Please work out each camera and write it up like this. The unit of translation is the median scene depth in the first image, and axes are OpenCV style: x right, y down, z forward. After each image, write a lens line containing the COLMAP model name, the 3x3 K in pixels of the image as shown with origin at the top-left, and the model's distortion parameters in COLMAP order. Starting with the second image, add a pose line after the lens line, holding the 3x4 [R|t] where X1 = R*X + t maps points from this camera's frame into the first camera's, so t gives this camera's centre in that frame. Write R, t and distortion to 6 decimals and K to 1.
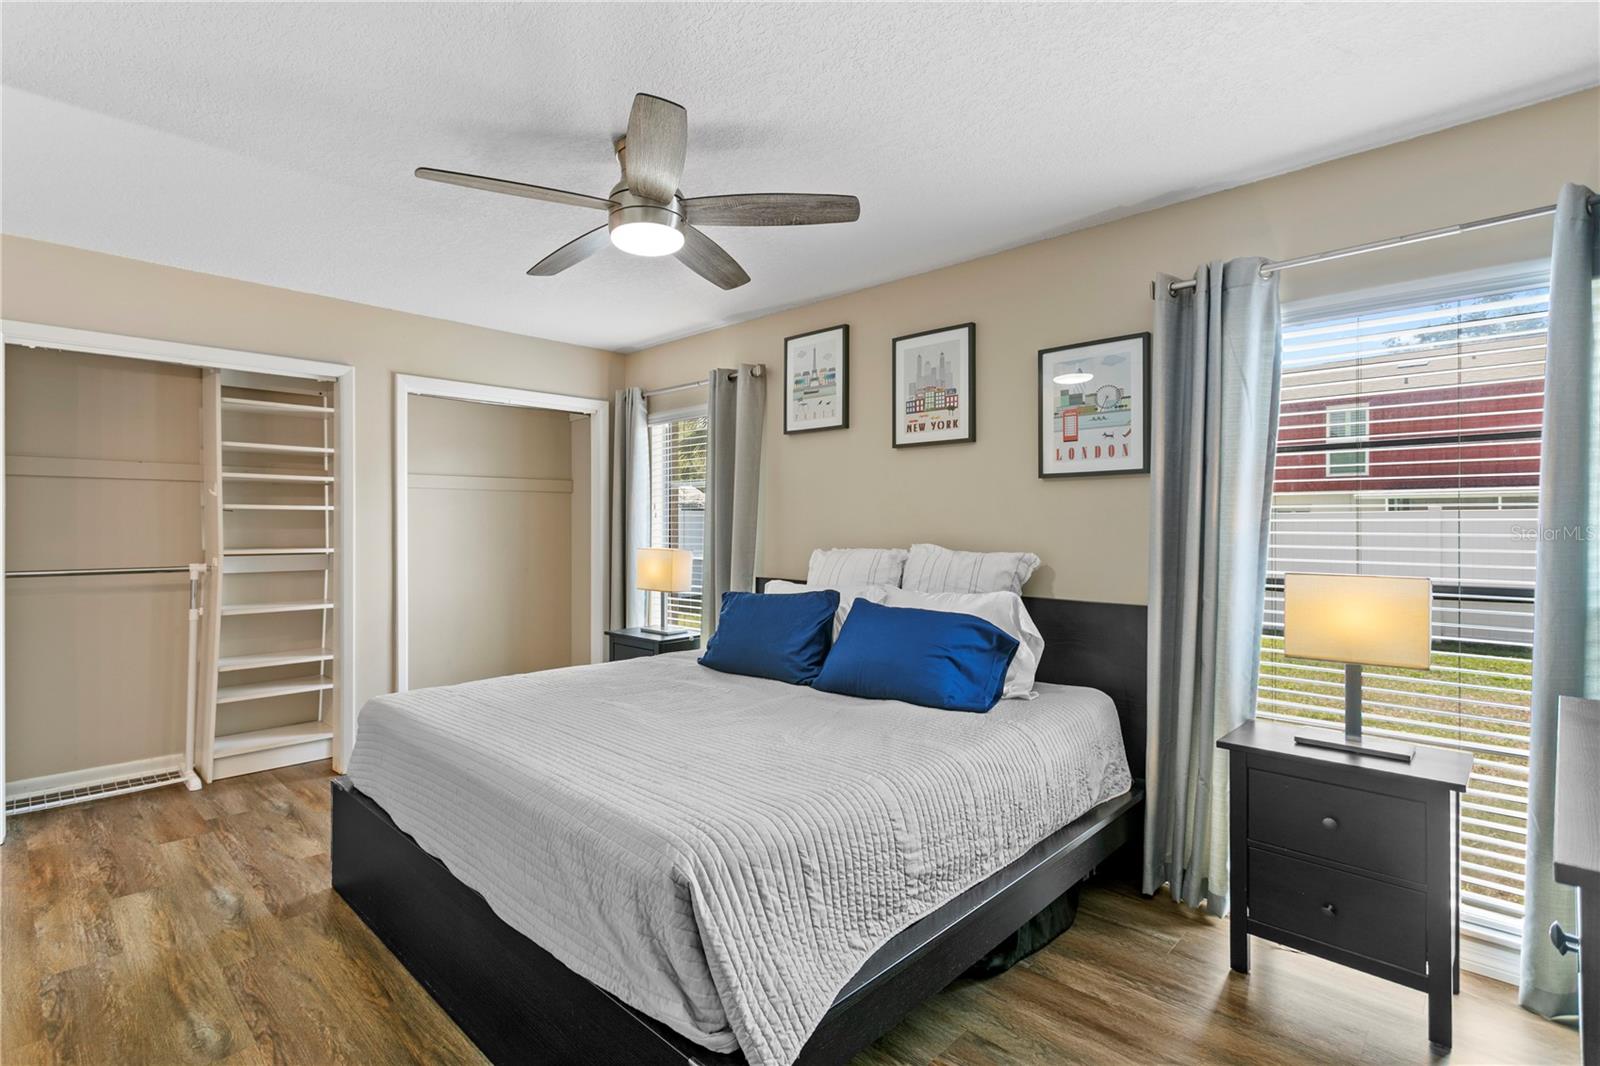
lens RADIAL K [[760.6, 0, 793.1], [0, 760.6, 537.6], [0, 0, 1]] dist [0.002054, 0.001409]
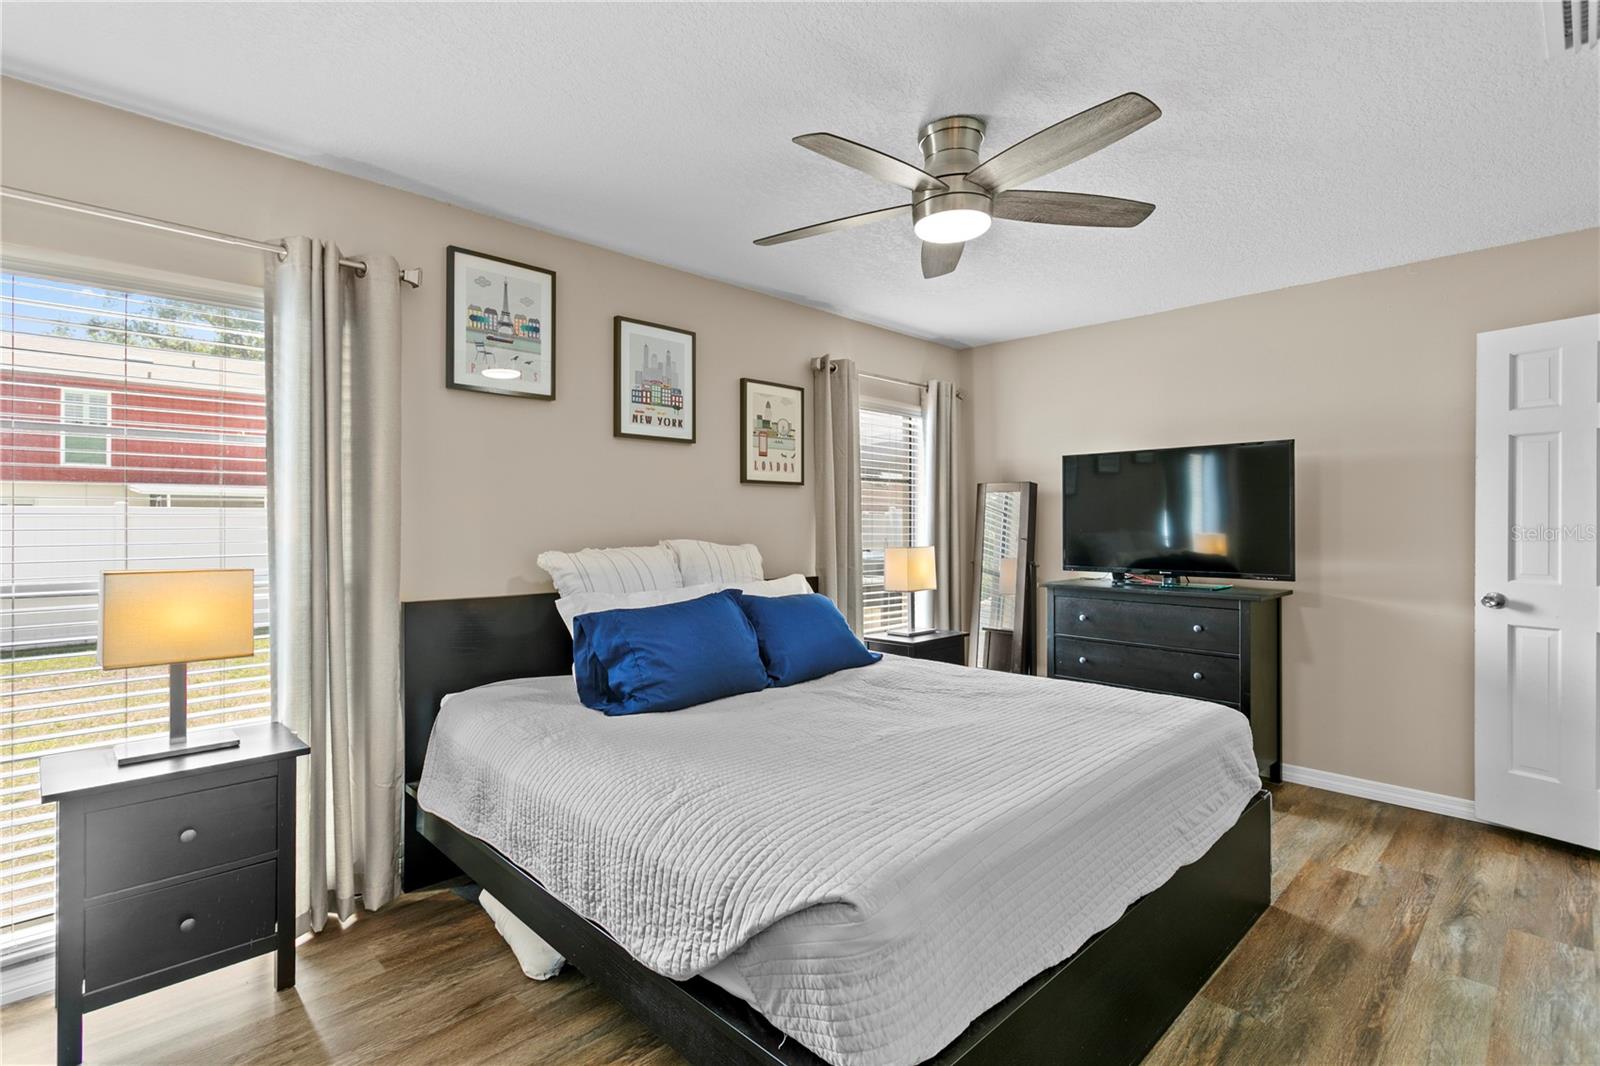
lens RADIAL K [[760.6, 0, 793.1], [0, 760.6, 524.7], [0, 0, 1]] dist [0.002054, 0.001409]
pose [[0.032657, -0.006083, 0.999448, -0.779365], [0.013586, 0.999892, 0.005642, -0.015160], [-0.999374, 0.013394, 0.032736, 0.775326]]
